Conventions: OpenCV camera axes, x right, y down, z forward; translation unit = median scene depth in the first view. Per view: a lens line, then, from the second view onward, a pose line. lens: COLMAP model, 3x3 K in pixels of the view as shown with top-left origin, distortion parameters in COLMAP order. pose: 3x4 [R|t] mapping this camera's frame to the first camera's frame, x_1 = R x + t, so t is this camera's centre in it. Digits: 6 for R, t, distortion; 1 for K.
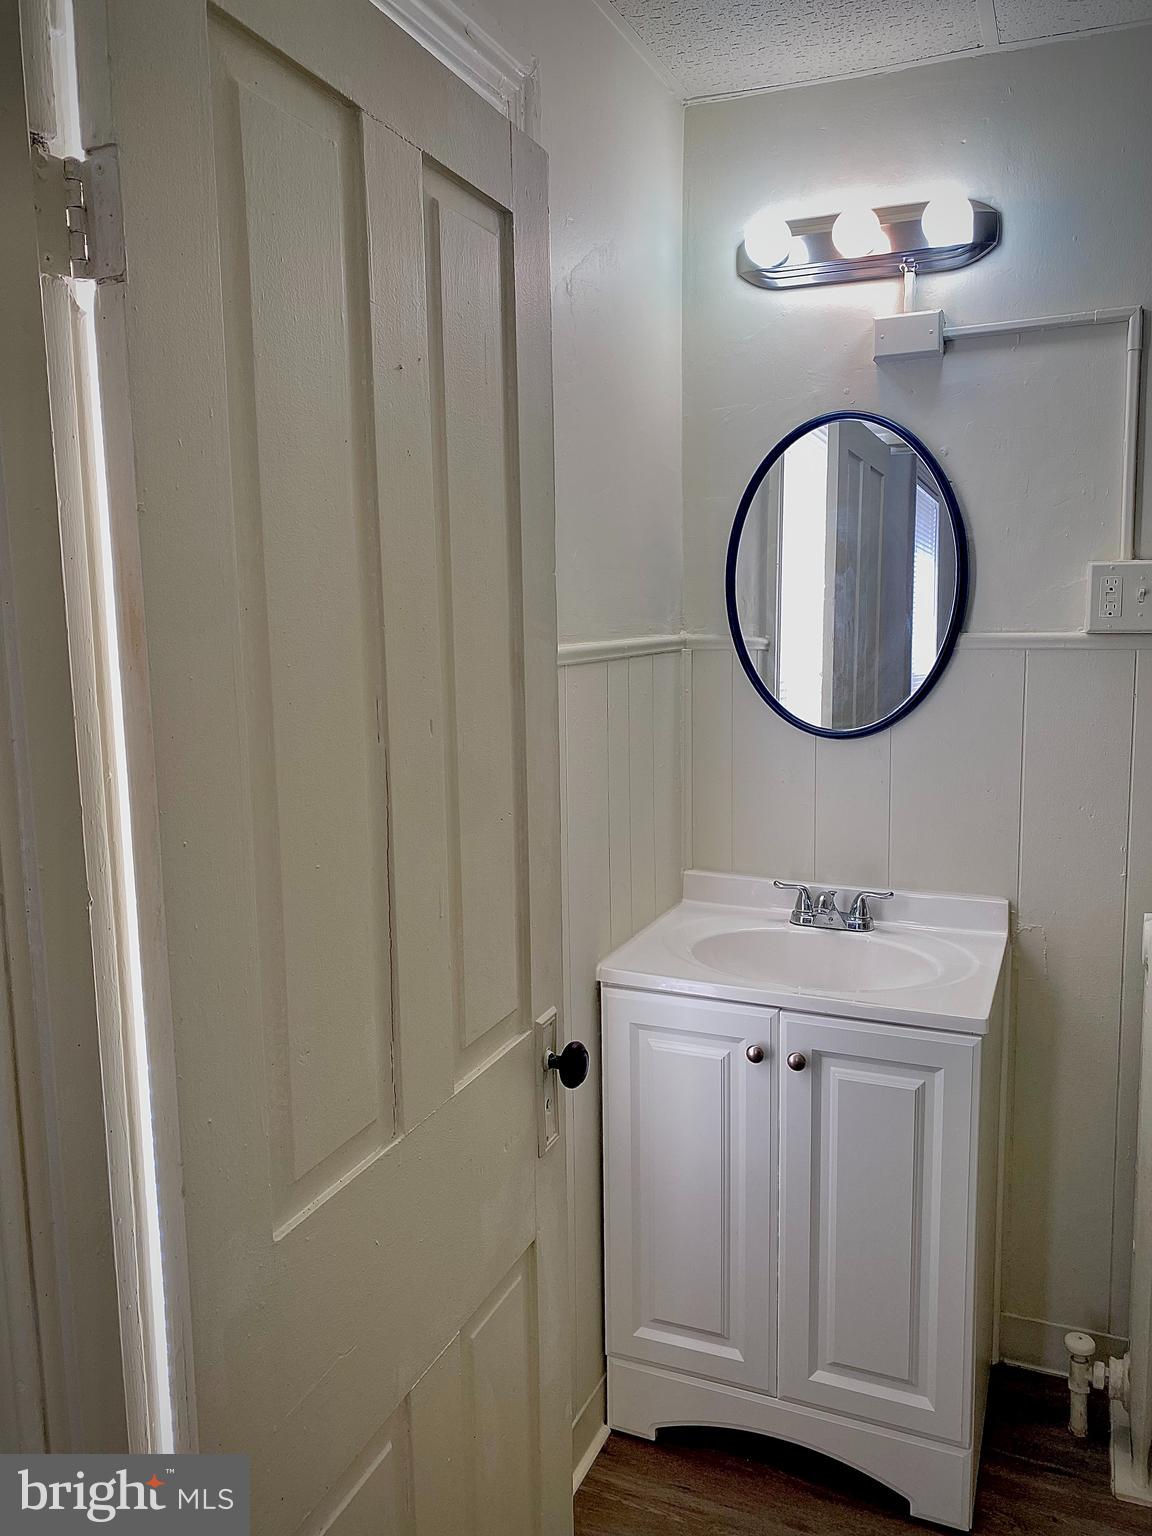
lens RADIAL K [[1157.8, 0, 576.0], [0, 1157.8, 768.0], [0, 0, 1]] dist [-0.006595, -0.005889]
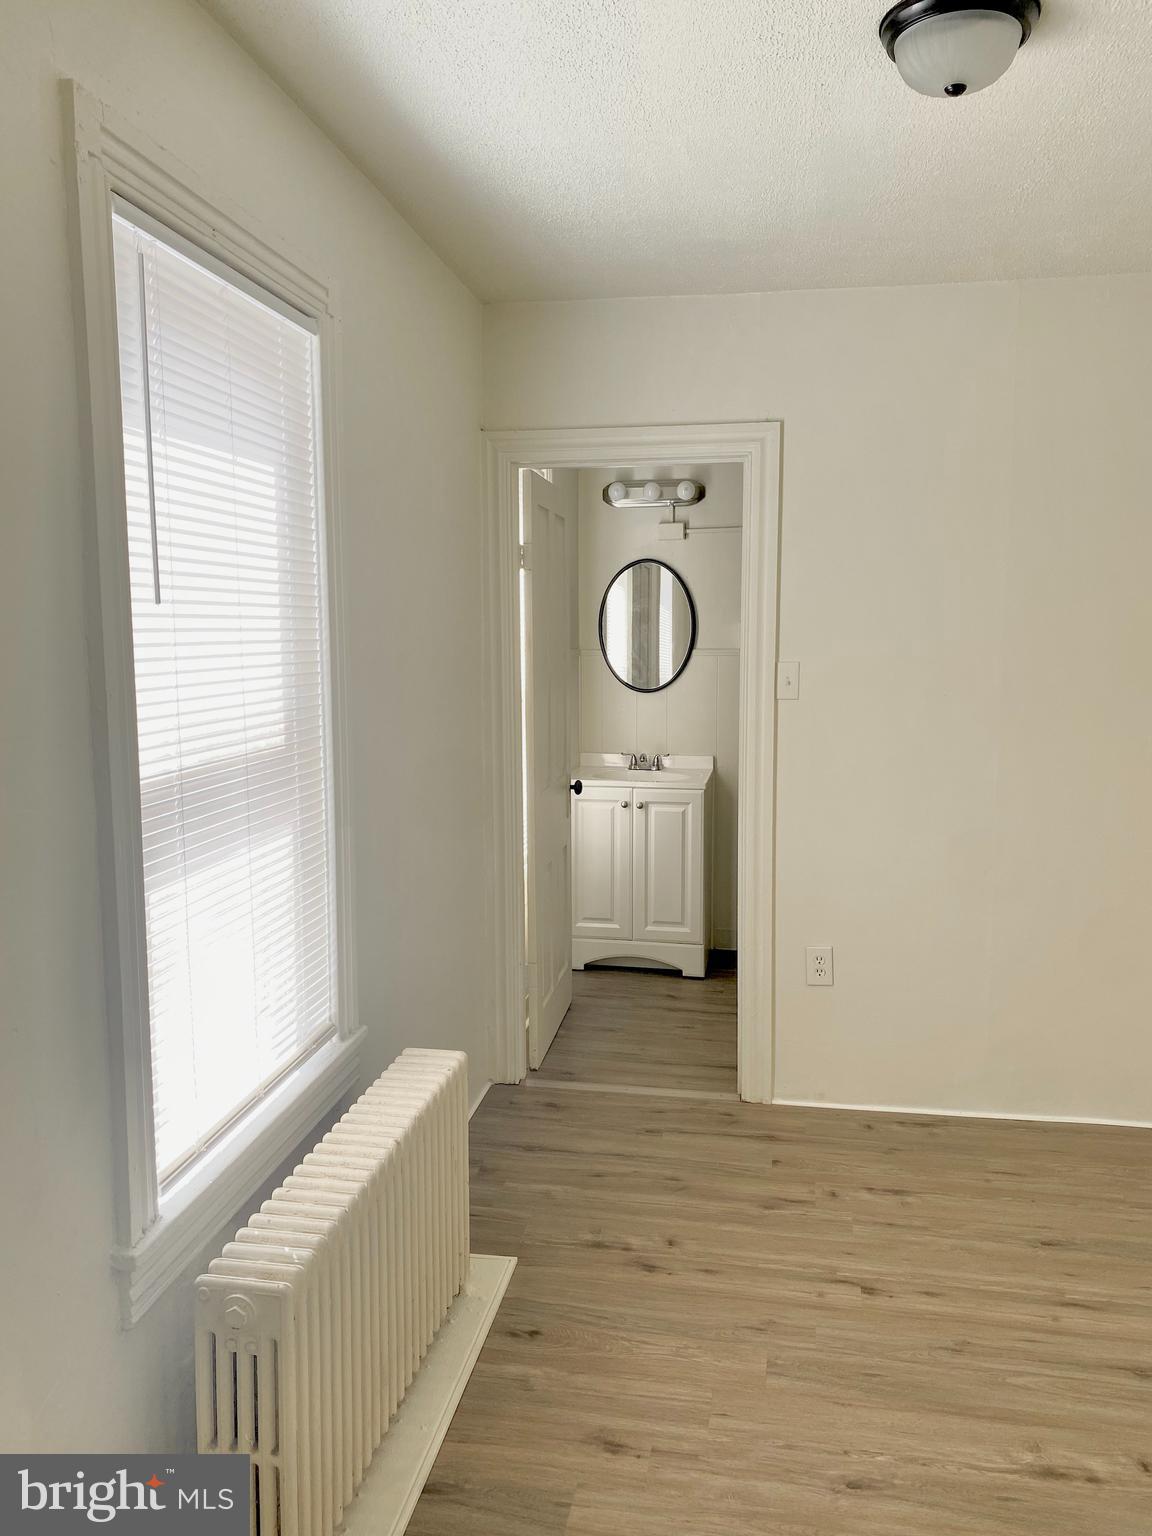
lens RADIAL K [[1157.8, 0, 576.0], [0, 1157.8, 768.0], [0, 0, 1]] dist [-0.006595, -0.005889]
pose [[0.973467, -0.010061, 0.228606, -0.561437], [0.015362, 0.999653, -0.021422, 0.214950], [-0.228311, 0.024365, 0.973283, -1.575643]]
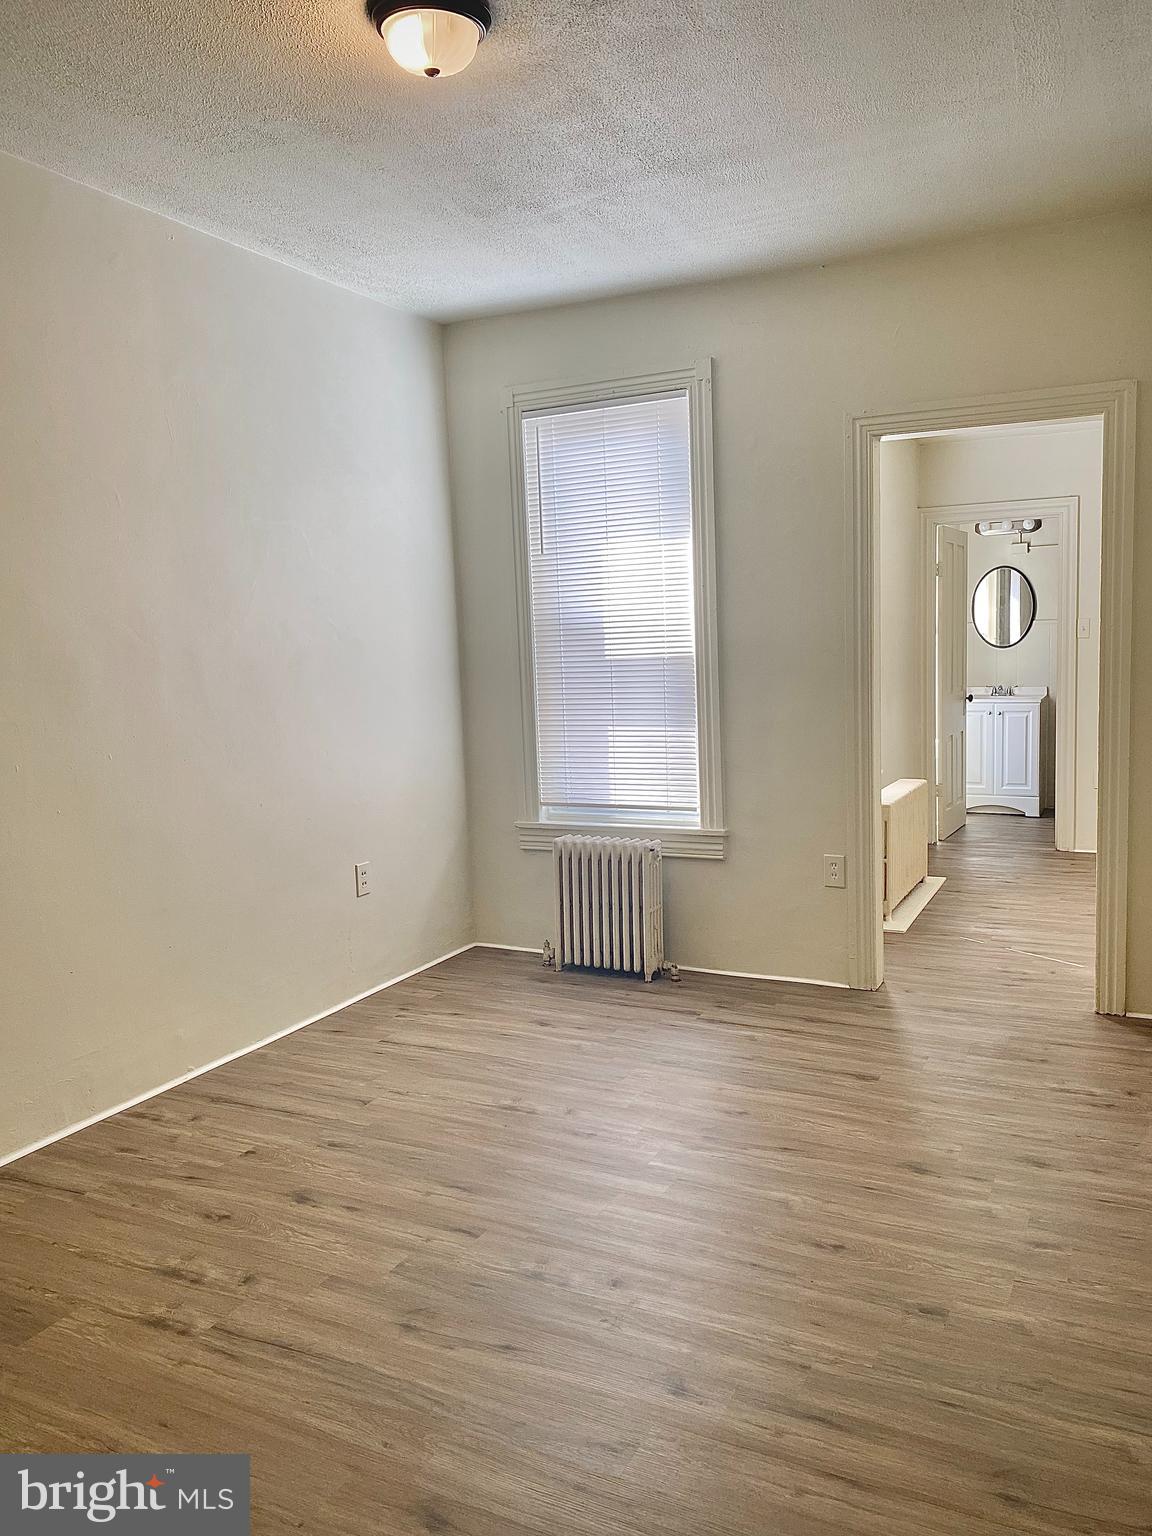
lens RADIAL K [[1157.8, 0, 576.0], [0, 1157.8, 768.0], [0, 0, 1]] dist [-0.006595, -0.005889]
pose [[0.998543, -0.005262, -0.053699, -1.198425], [0.003677, 0.999556, -0.029576, 0.581614], [0.053831, 0.029335, 0.998119, -3.543696]]
